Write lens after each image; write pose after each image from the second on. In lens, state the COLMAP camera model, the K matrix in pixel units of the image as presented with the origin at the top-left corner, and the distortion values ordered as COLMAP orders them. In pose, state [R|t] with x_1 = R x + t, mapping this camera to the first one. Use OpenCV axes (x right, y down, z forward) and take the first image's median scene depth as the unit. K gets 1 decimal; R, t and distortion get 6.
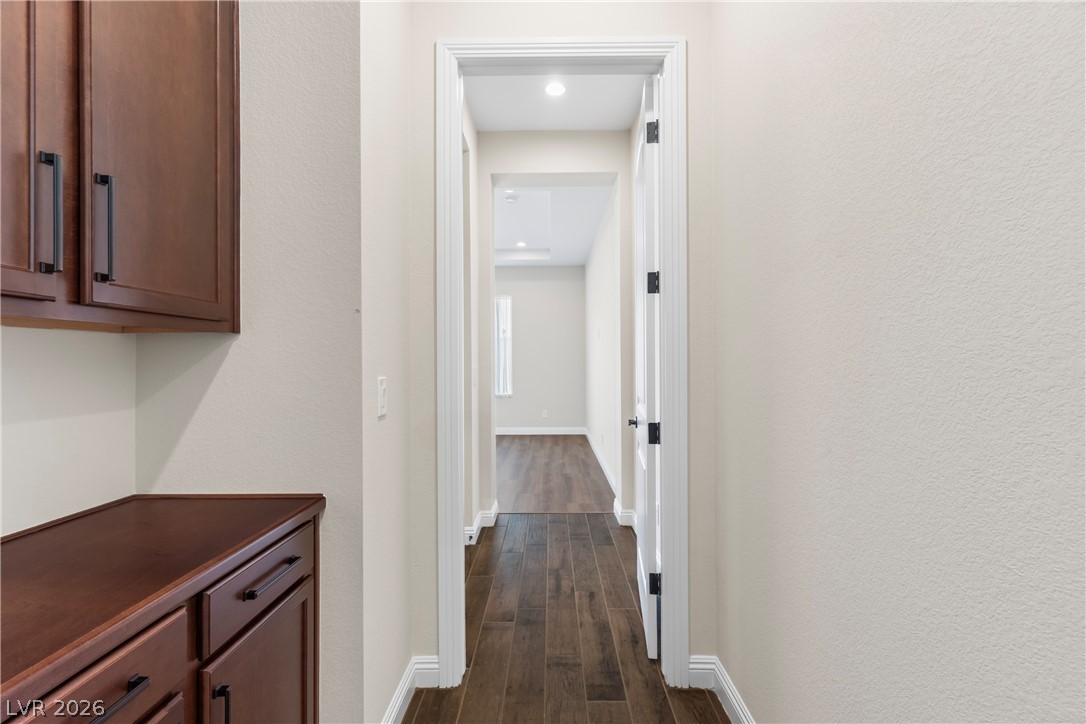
lens RADIAL K [[512.9, 0, 545.4], [0, 512.9, 360.7], [0, 0, 1]] dist [0.000825, 0.000531]
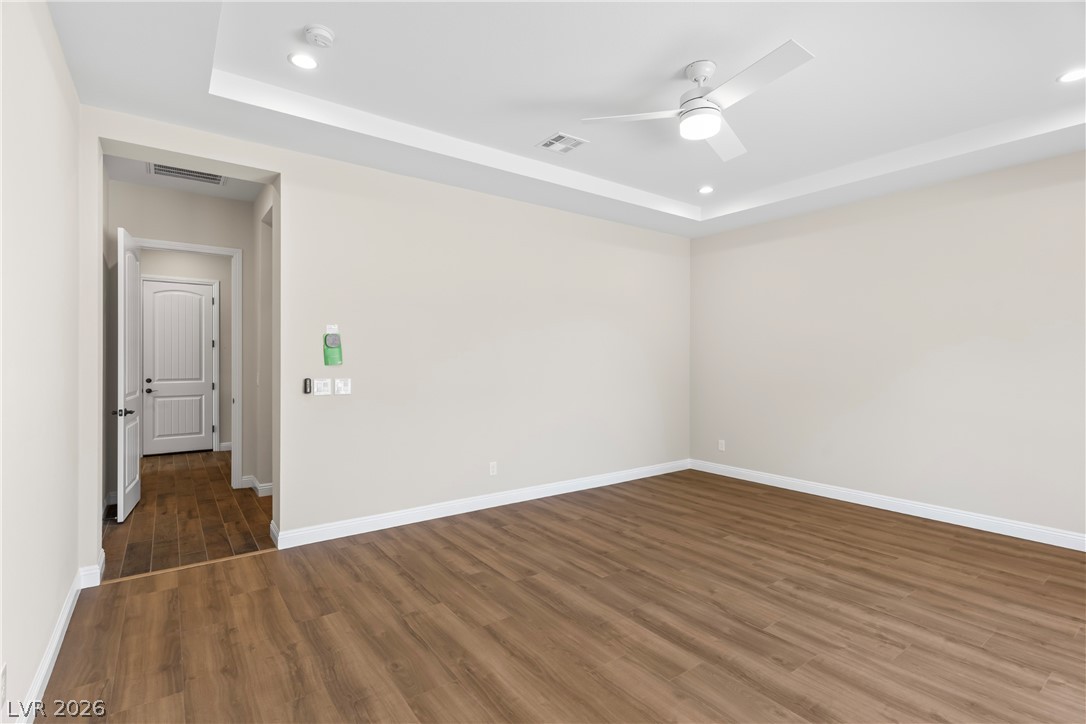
lens RADIAL K [[512.9, 0, 542.2], [0, 512.9, 359.5], [0, 0, 1]] dist [0.000825, 0.000531]
pose [[-0.801807, 0.002645, -0.597578, 0.035525], [0.000126, 0.999991, 0.004257, -0.014074], [0.597584, 0.003338, -0.801800, 1.064512]]
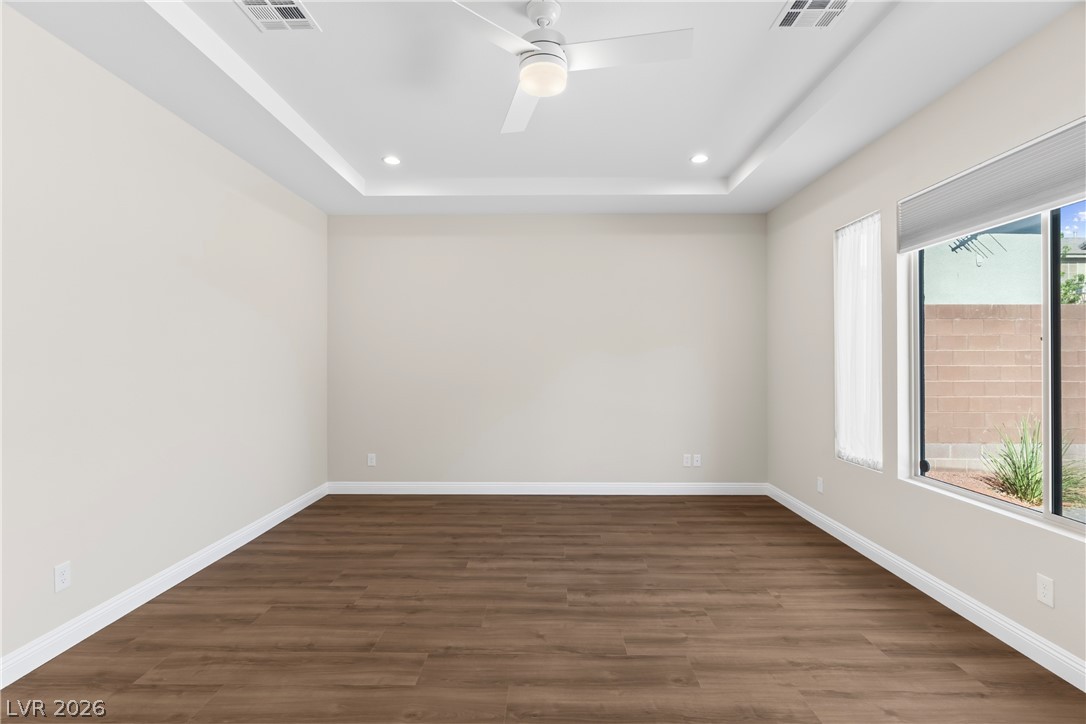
lens RADIAL K [[512.9, 0, 544.5], [0, 512.9, 360.0], [0, 0, 1]] dist [0.000825, 0.000531]
pose [[-0.005405, 0.001810, -0.999984, 0.028269], [-0.001080, 0.999998, 0.001816, -0.013848], [0.999985, 0.001090, -0.005403, 0.836056]]
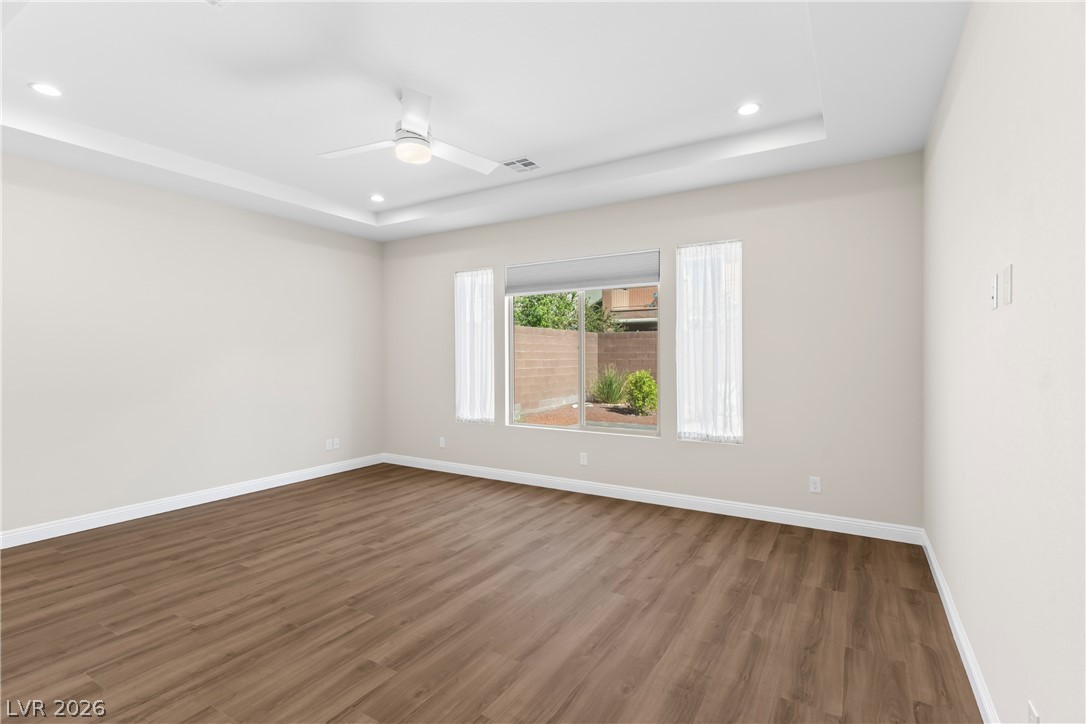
lens RADIAL K [[512.9, 0, 544.5], [0, 512.9, 360.4], [0, 0, 1]] dist [0.000825, 0.000531]
pose [[0.857873, 0.005079, -0.513836, 0.030154], [-0.000936, 0.999965, 0.008321, -0.015125], [0.513860, -0.006657, 0.857848, 0.526102]]
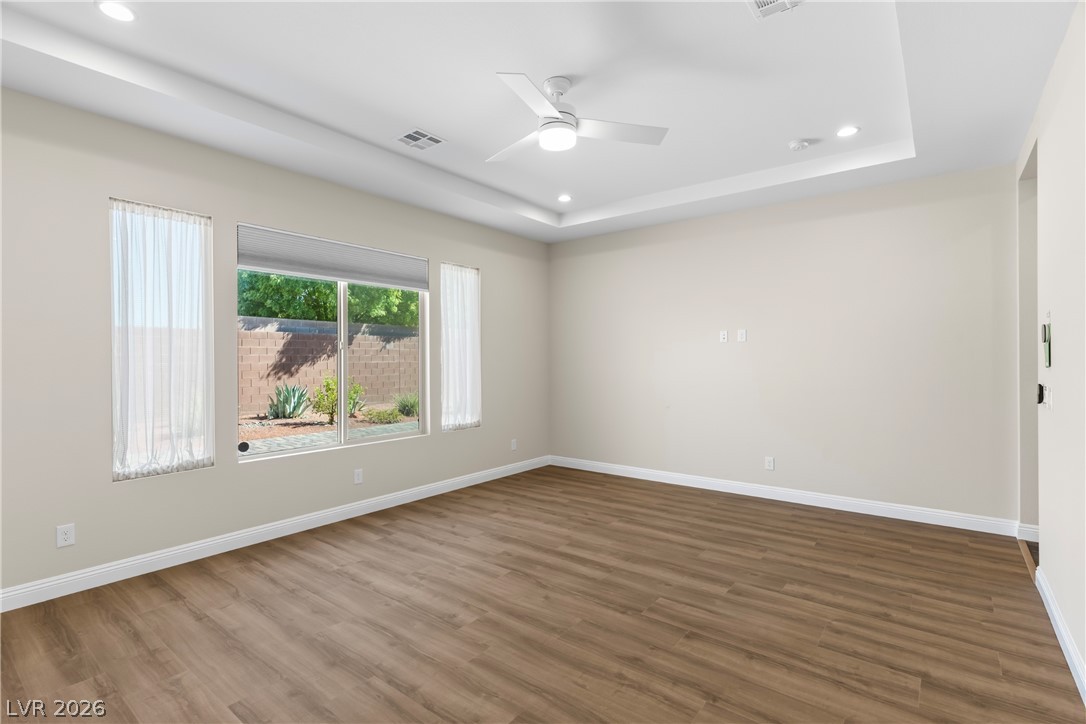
lens RADIAL K [[512.9, 0, 544.8], [0, 512.9, 361.0], [0, 0, 1]] dist [0.000825, 0.000531]
pose [[0.608468, -0.000870, 0.793578, -0.597480], [0.002339, 0.999997, -0.000697, -0.011357], [-0.793575, 0.002281, 0.608468, 0.602792]]
